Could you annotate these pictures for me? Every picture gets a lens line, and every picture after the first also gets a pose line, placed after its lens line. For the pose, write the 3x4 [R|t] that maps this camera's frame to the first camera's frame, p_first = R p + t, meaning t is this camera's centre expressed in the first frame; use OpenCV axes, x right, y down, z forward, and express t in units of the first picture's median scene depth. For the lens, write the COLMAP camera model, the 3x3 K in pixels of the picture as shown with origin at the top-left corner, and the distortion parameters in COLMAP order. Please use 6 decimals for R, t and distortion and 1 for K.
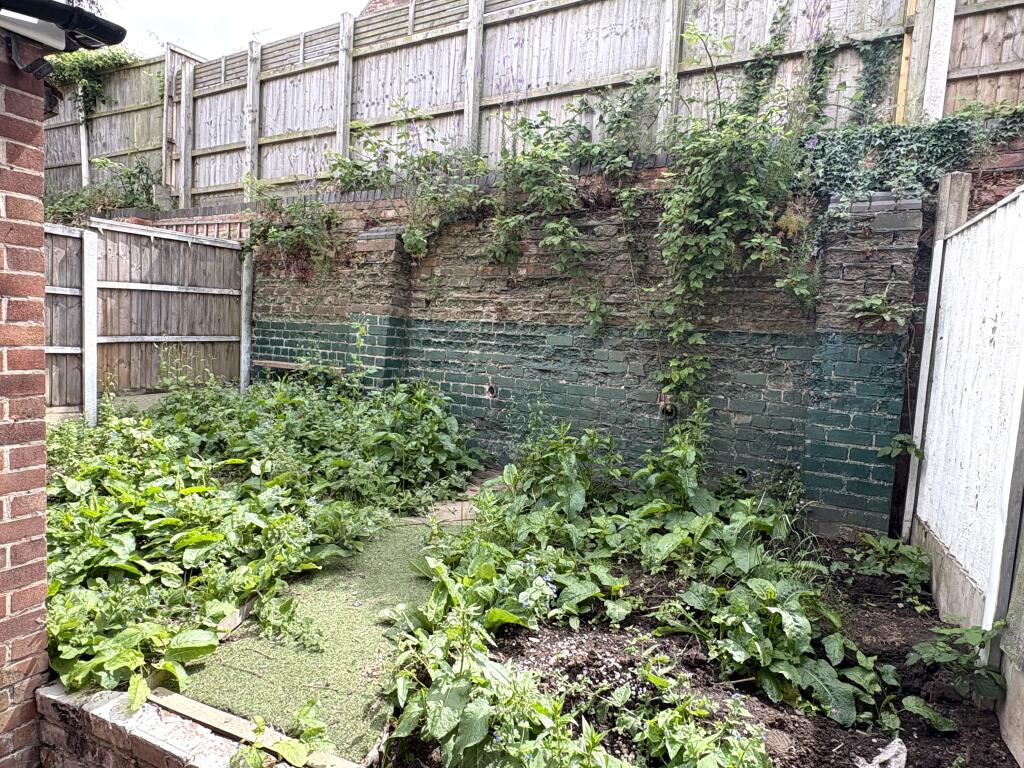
lens RADIAL K [[603.1, 0, 508.7], [0, 603.1, 391.0], [0, 0, 1]] dist [-0.005689, 0.005545]
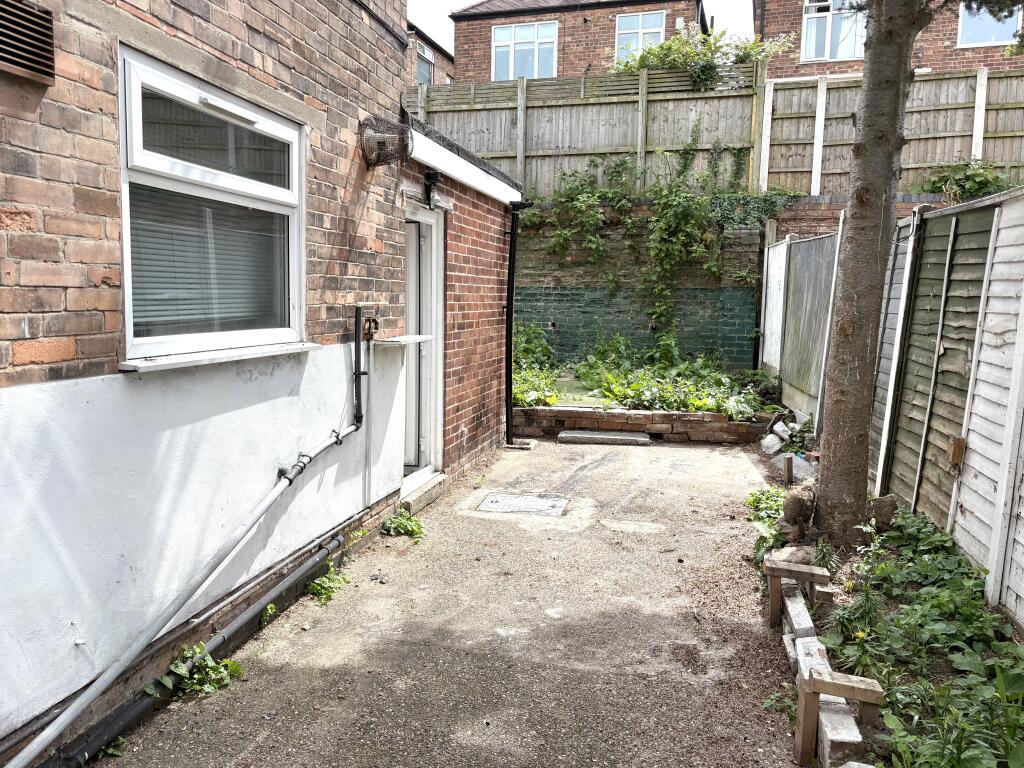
lens RADIAL K [[772.2, 0, 511.6], [0, 772.2, 385.0], [0, 0, 1]] dist [0.079515, -0.002572]
pose [[0.964987, -0.074076, 0.251622, -0.904301], [0.063486, 0.996731, 0.049958, 0.066427], [-0.254500, -0.032234, 0.966535, -1.465570]]
